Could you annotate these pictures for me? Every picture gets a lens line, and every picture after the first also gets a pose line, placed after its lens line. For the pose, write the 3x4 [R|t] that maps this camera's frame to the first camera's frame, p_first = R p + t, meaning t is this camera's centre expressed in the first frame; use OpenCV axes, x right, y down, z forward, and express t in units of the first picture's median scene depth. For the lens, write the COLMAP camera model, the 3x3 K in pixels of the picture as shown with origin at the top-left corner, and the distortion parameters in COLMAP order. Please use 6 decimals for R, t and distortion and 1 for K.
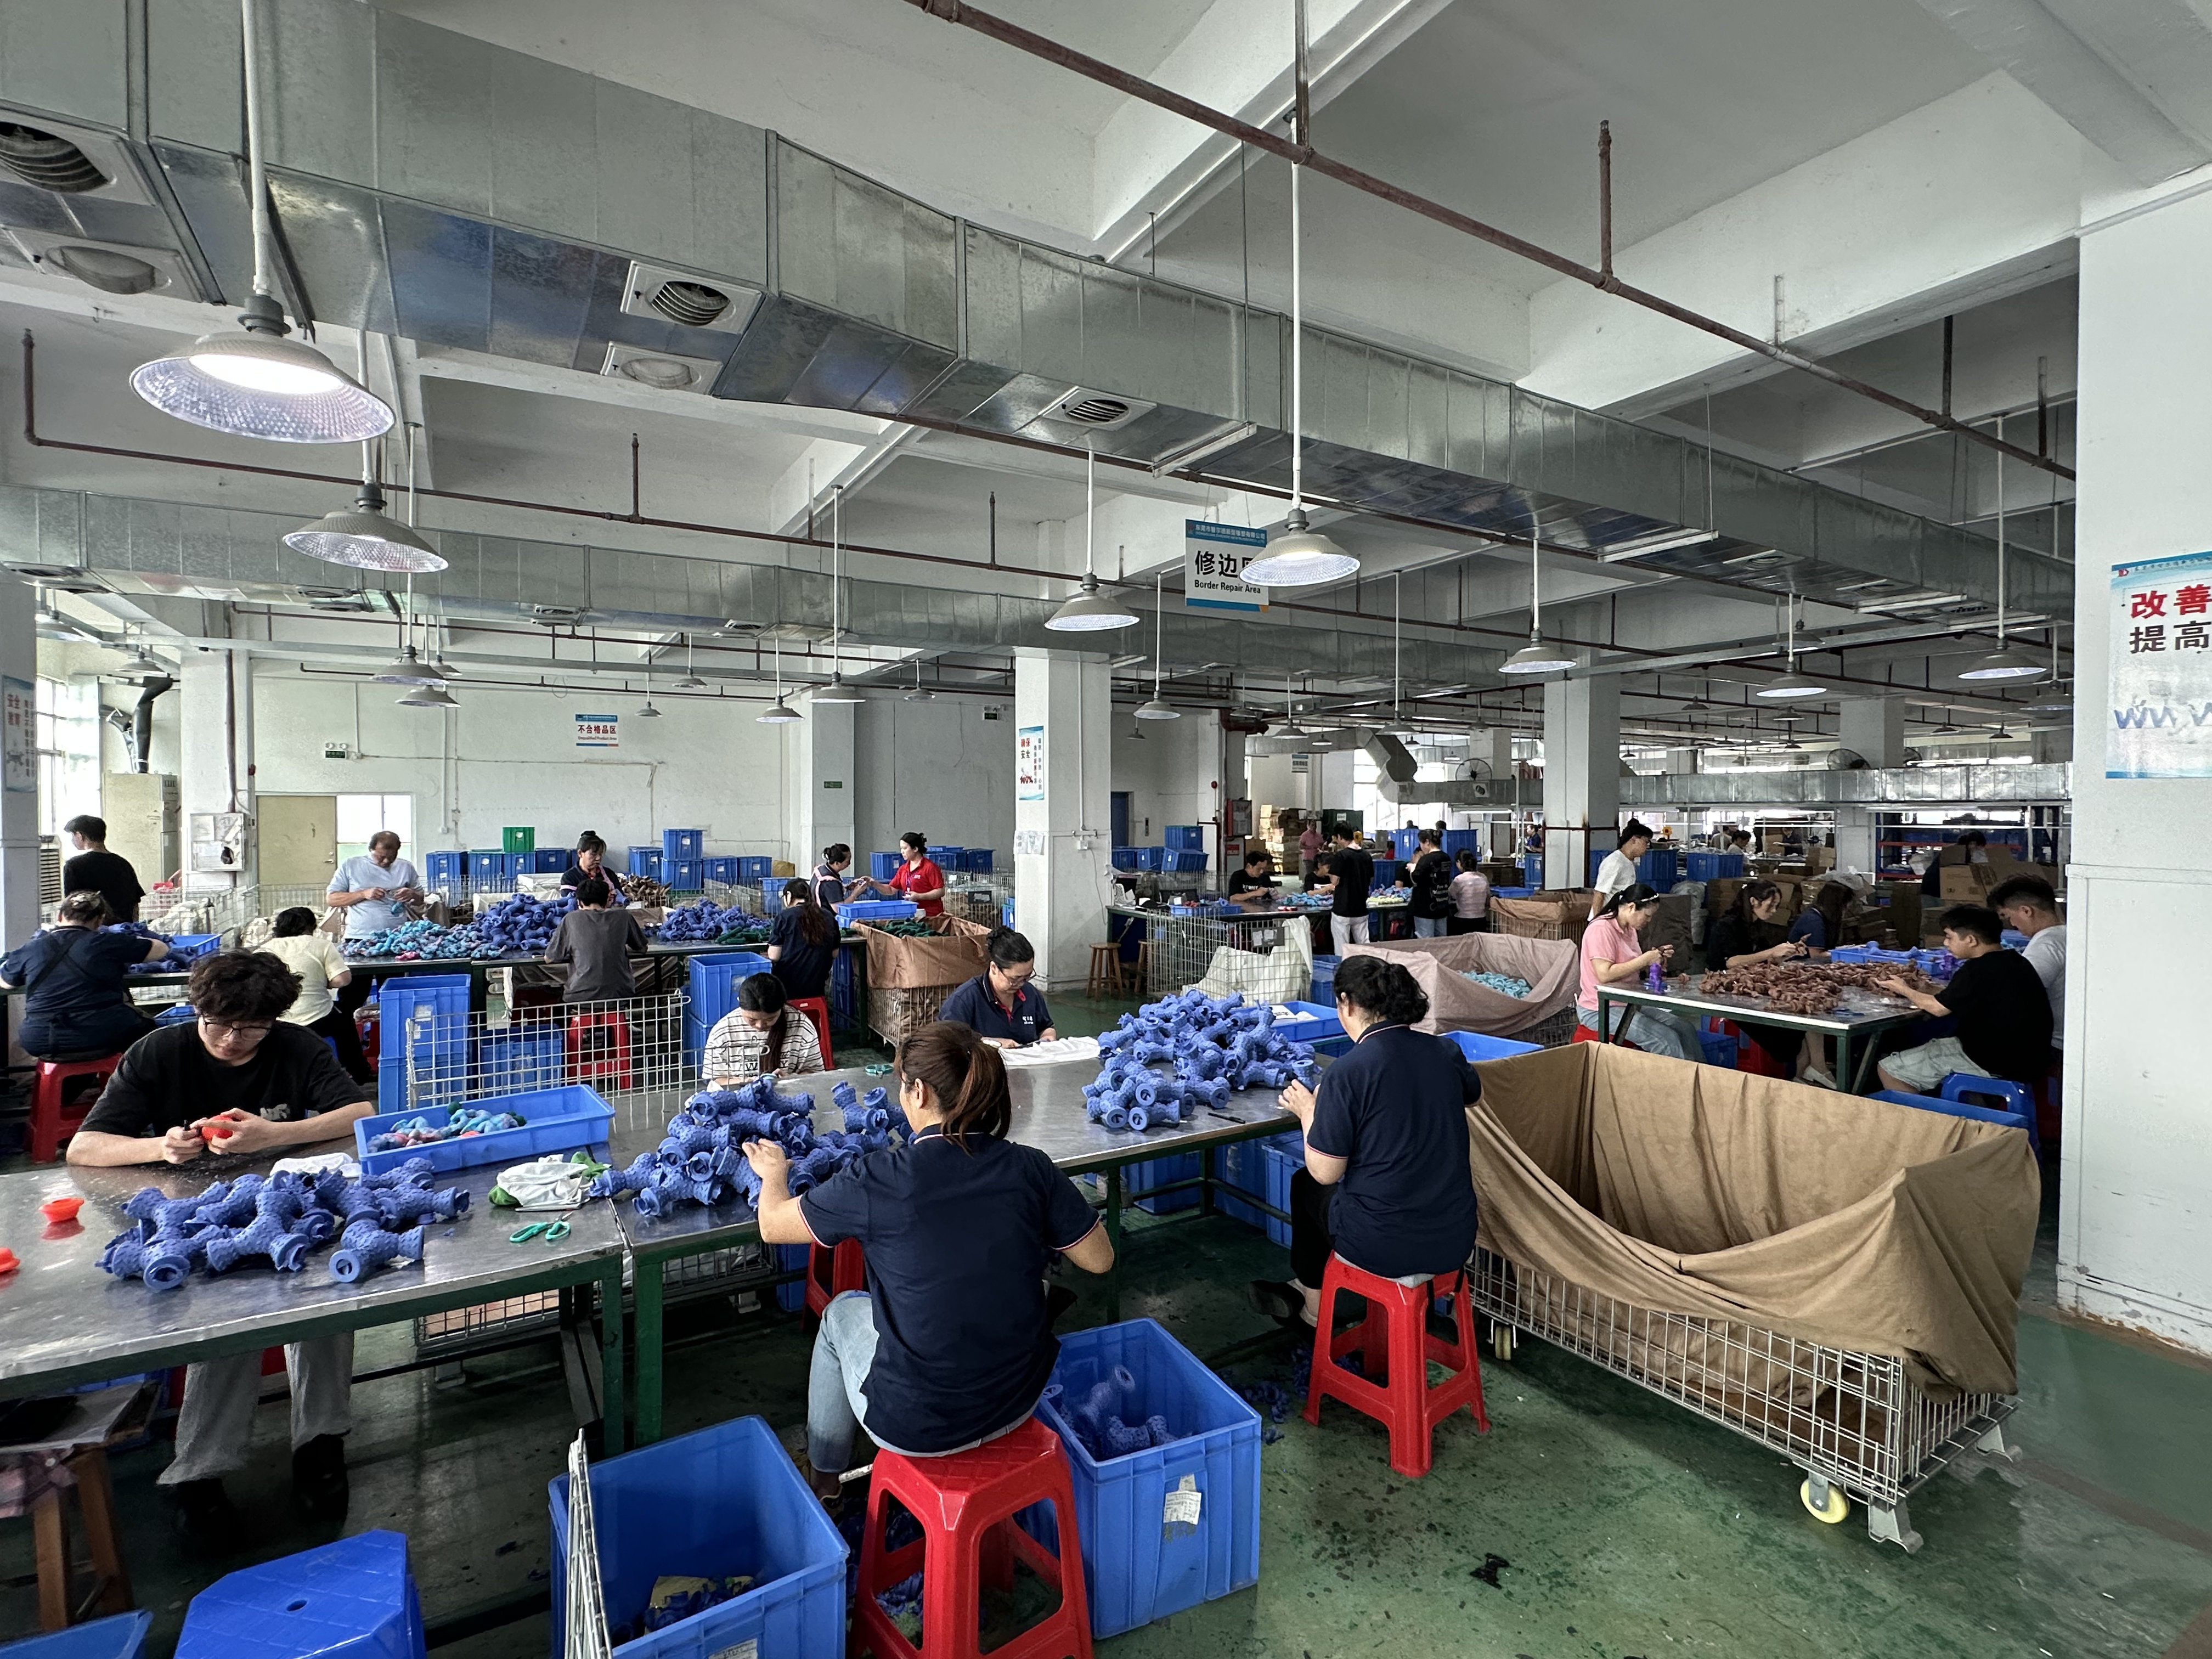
lens RADIAL K [[1043.7, 0, 1104.2], [0, 1043.7, 826.3], [0, 0, 1]] dist [0.000334, 0.000000]
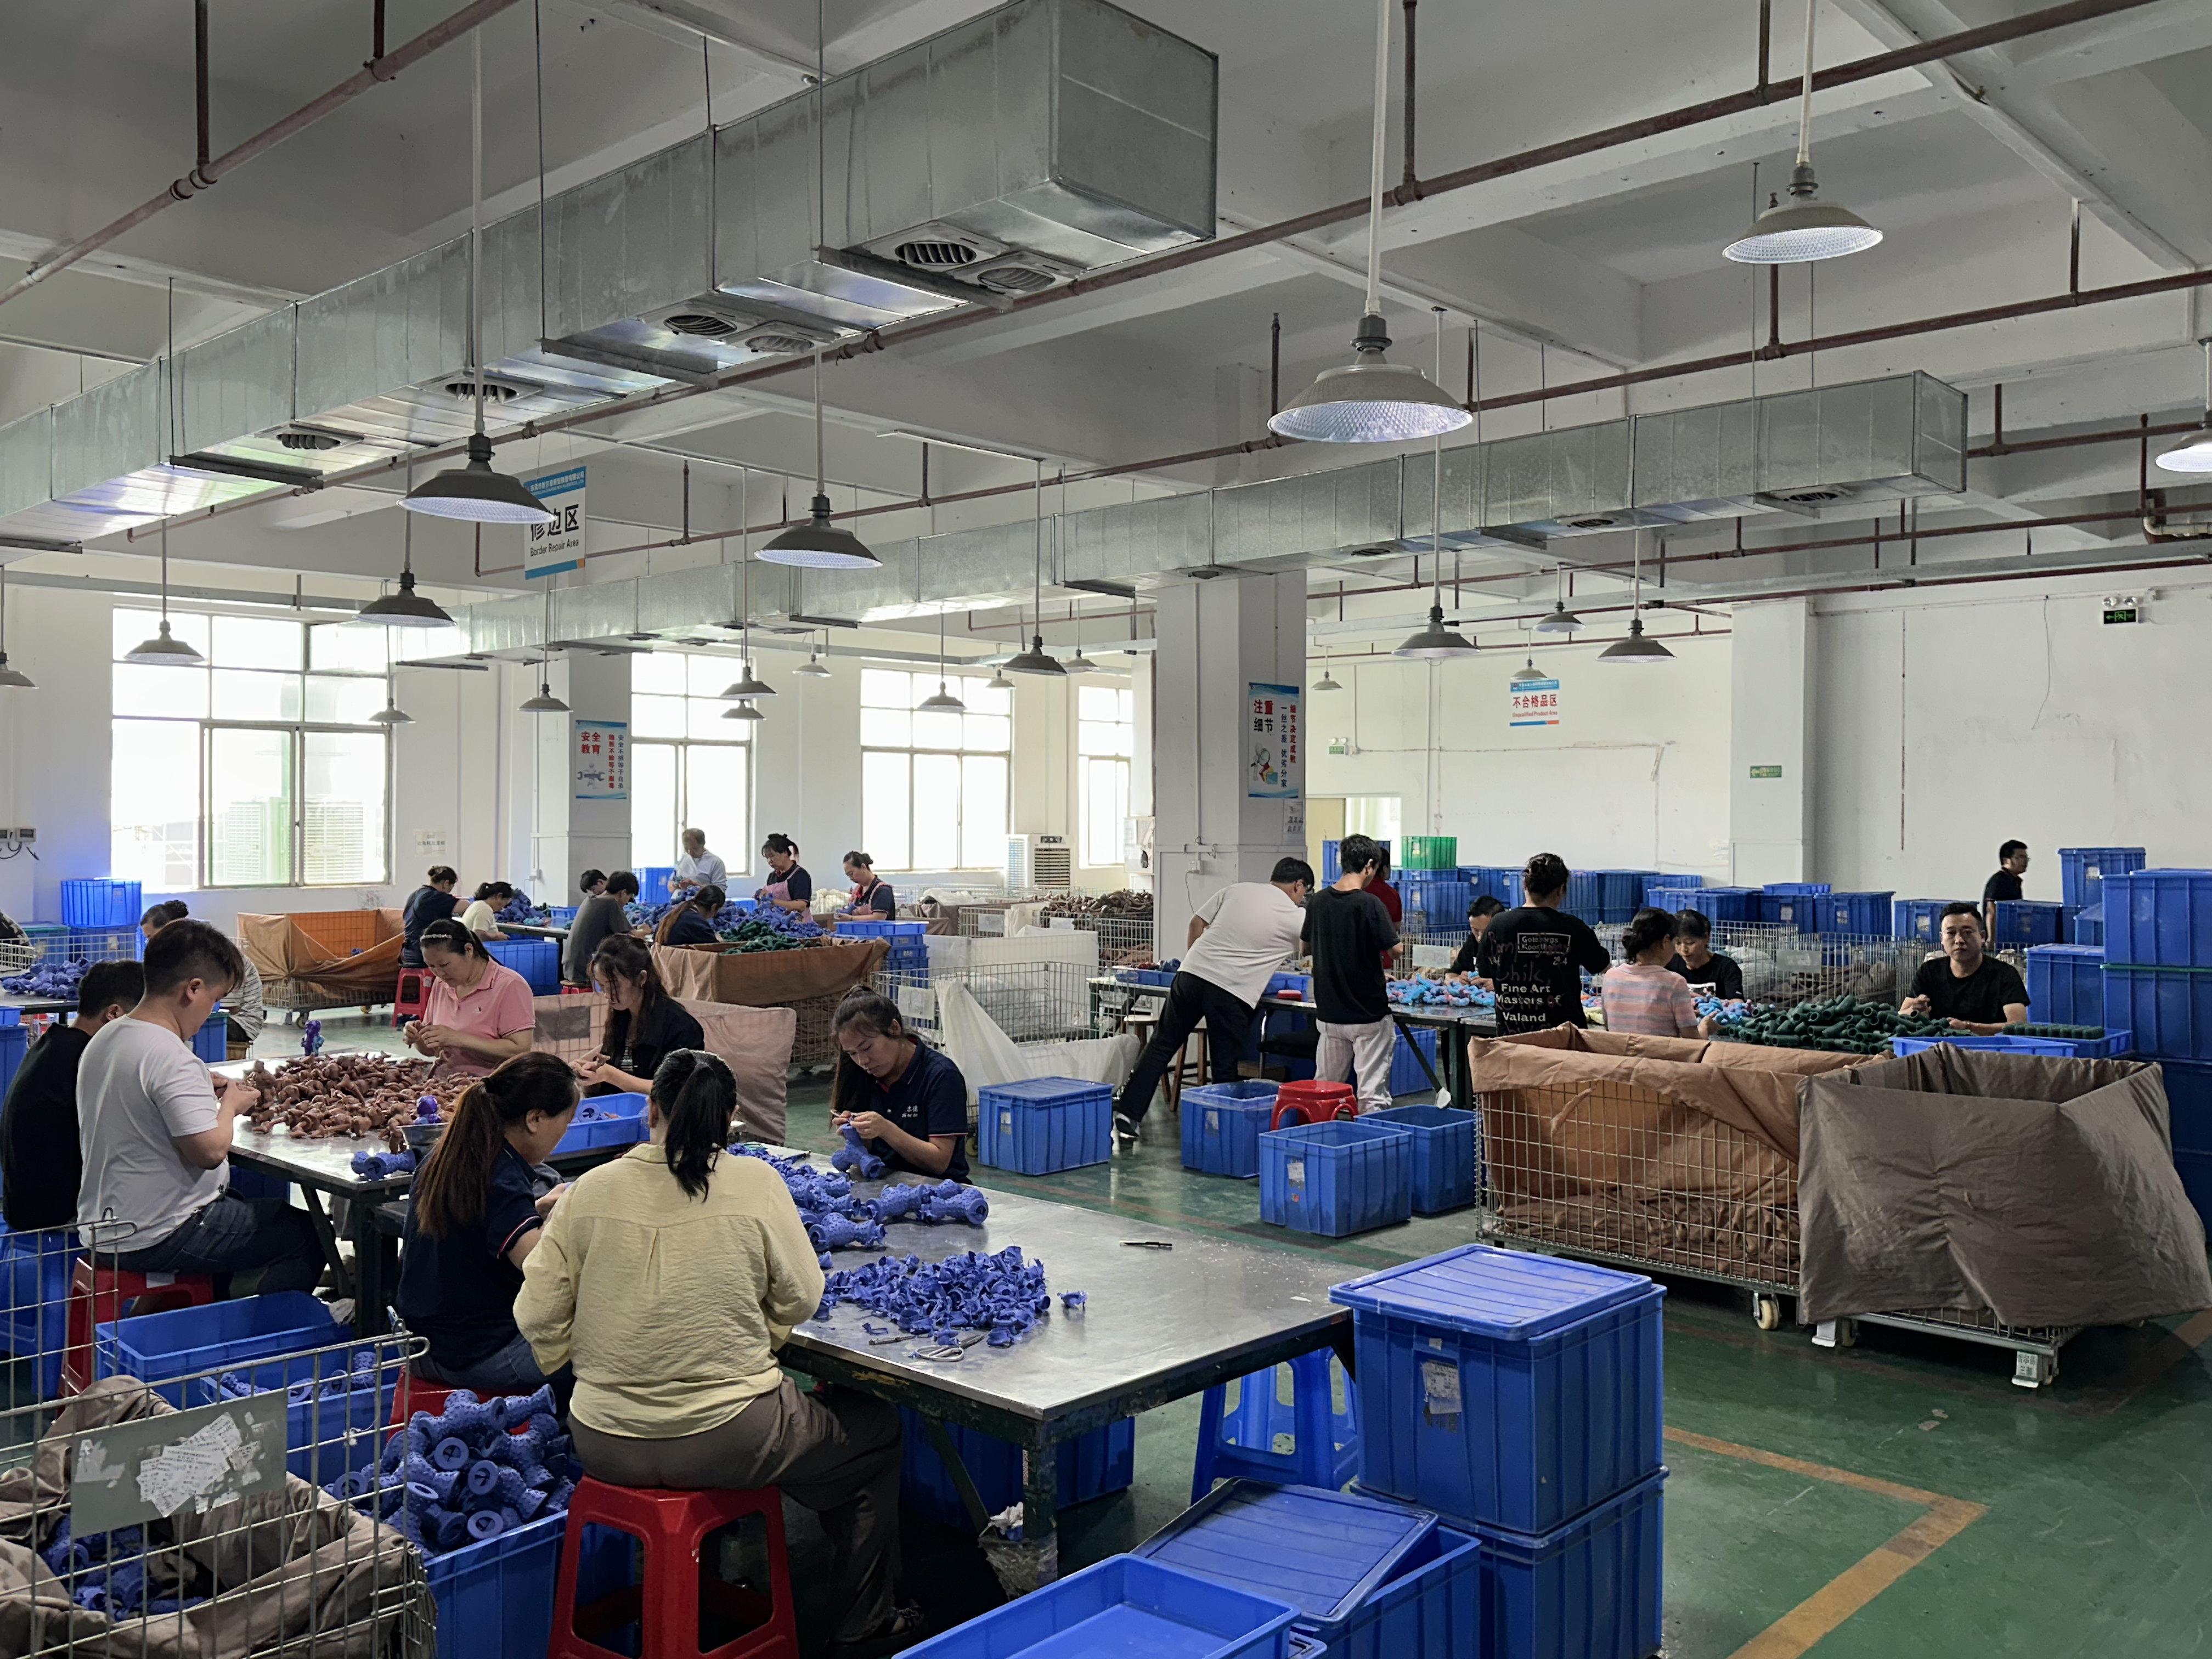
lens RADIAL K [[1854.5, 0, 1106.1], [0, 1854.5, 826.5], [0, 0, 1]] dist [0.005508, 0.001850]
pose [[0.271313, 0.006410, -0.962470, 0.649885], [-0.018712, 0.999824, 0.001384, -0.004216], [0.962309, 0.017635, 0.271385, 0.380274]]
